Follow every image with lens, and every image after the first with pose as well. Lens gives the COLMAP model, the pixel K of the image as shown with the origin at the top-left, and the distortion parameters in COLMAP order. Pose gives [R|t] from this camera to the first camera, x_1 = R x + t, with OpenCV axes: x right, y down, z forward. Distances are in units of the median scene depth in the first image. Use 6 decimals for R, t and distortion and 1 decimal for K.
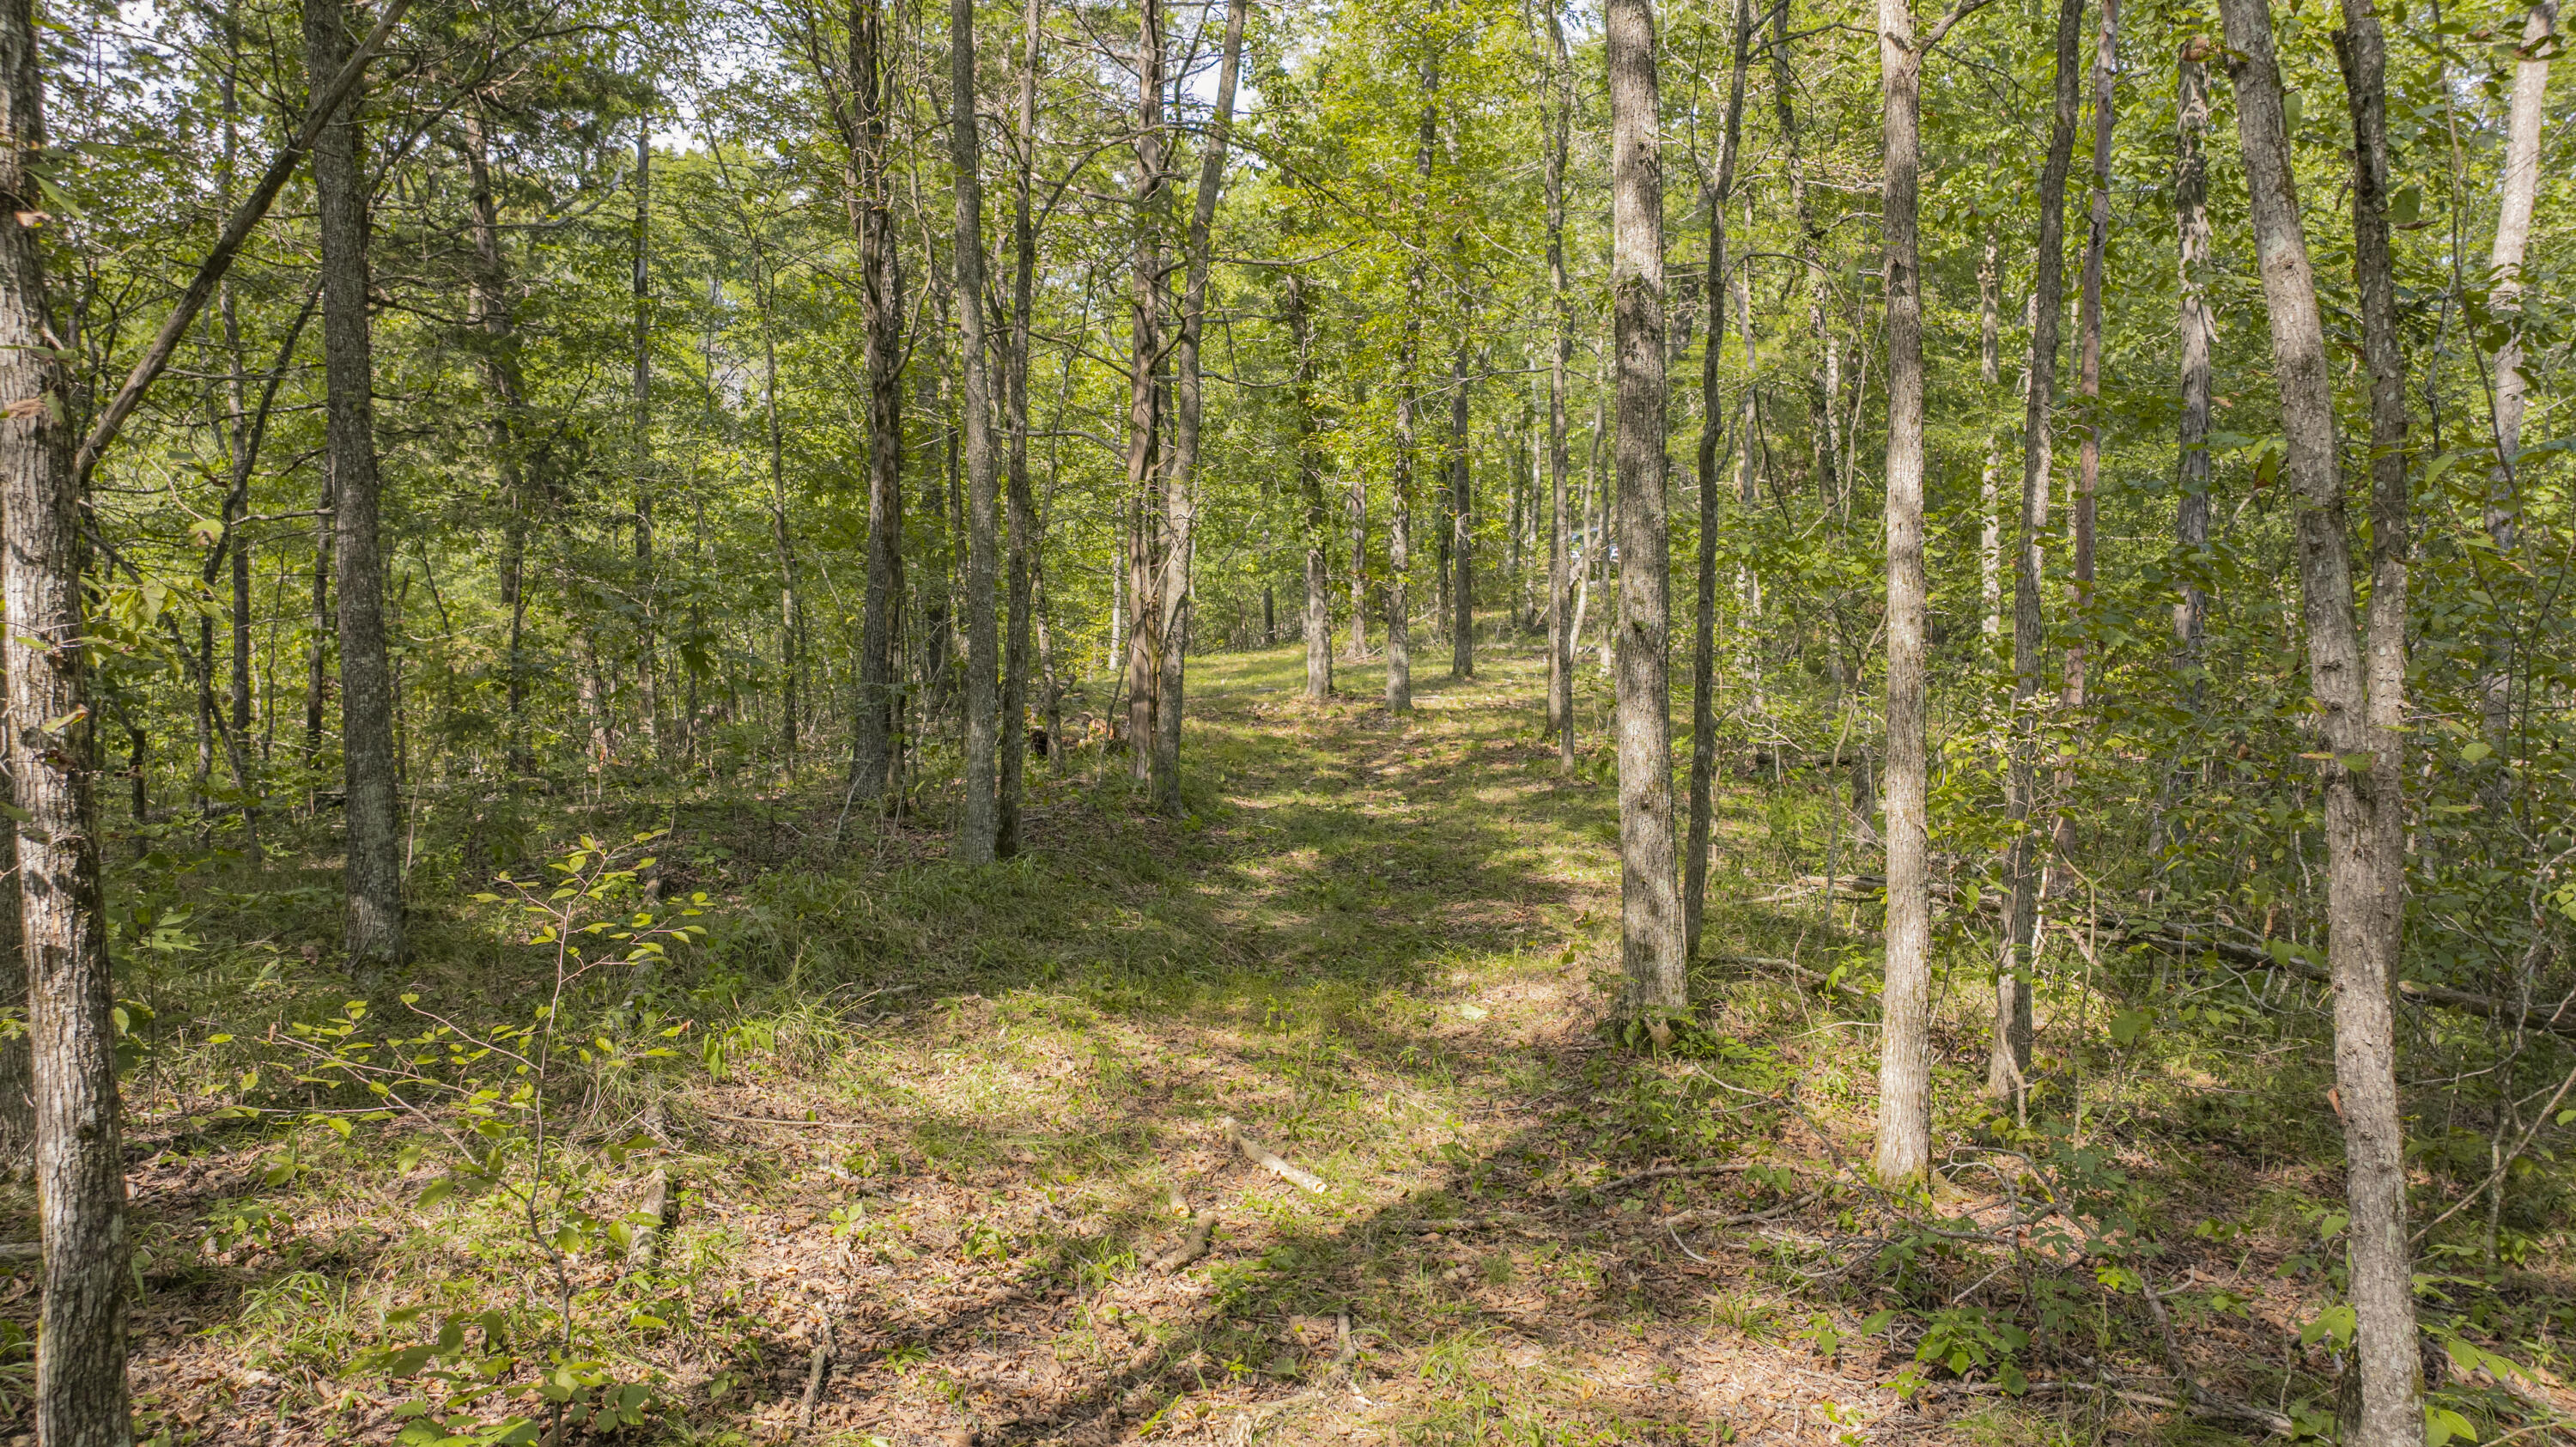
lens RADIAL K [[1830.7, 0, 1288.0], [0, 1830.7, 723.5], [0, 0, 1]] dist [-0.023373, 0.010362]
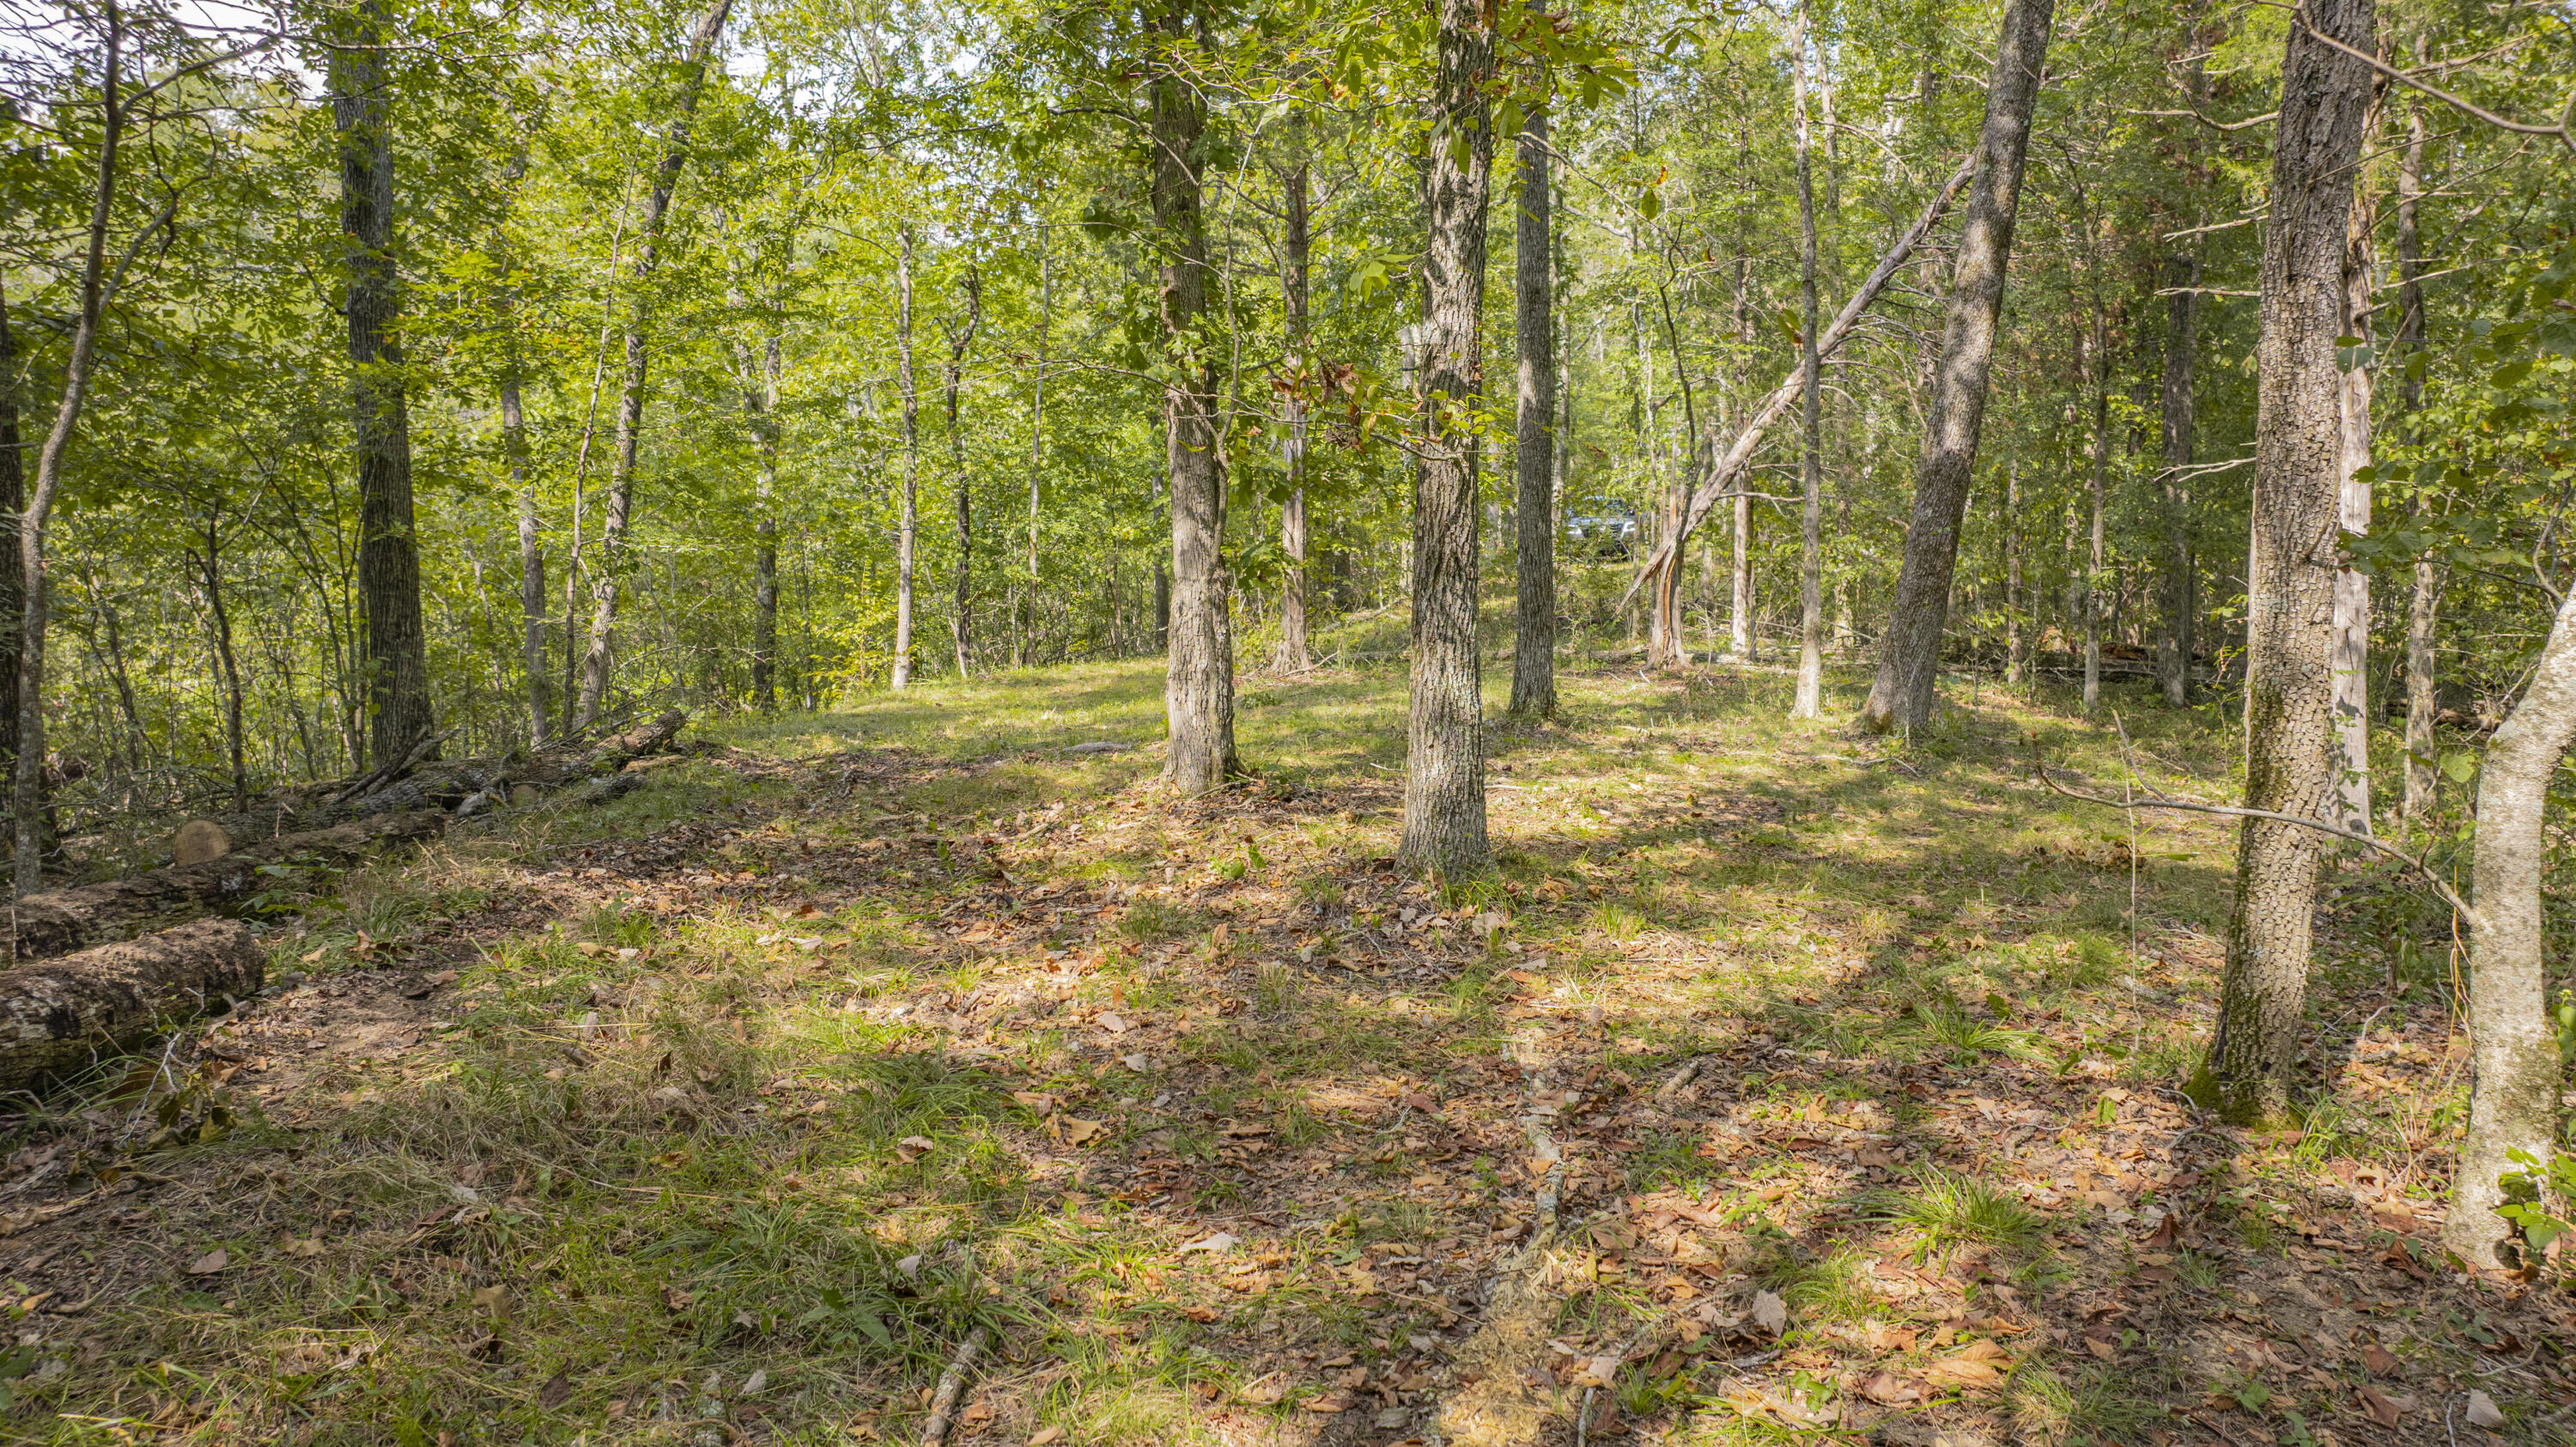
lens RADIAL K [[1830.7, 0, 1288.0], [0, 1830.7, 723.5], [0, 0, 1]] dist [-0.023373, 0.010362]
pose [[0.999197, -0.000576, 0.040062, 0.018125], [0.000673, 0.999997, -0.002414, -0.023750], [-0.040061, 0.002439, 0.999194, 0.560287]]
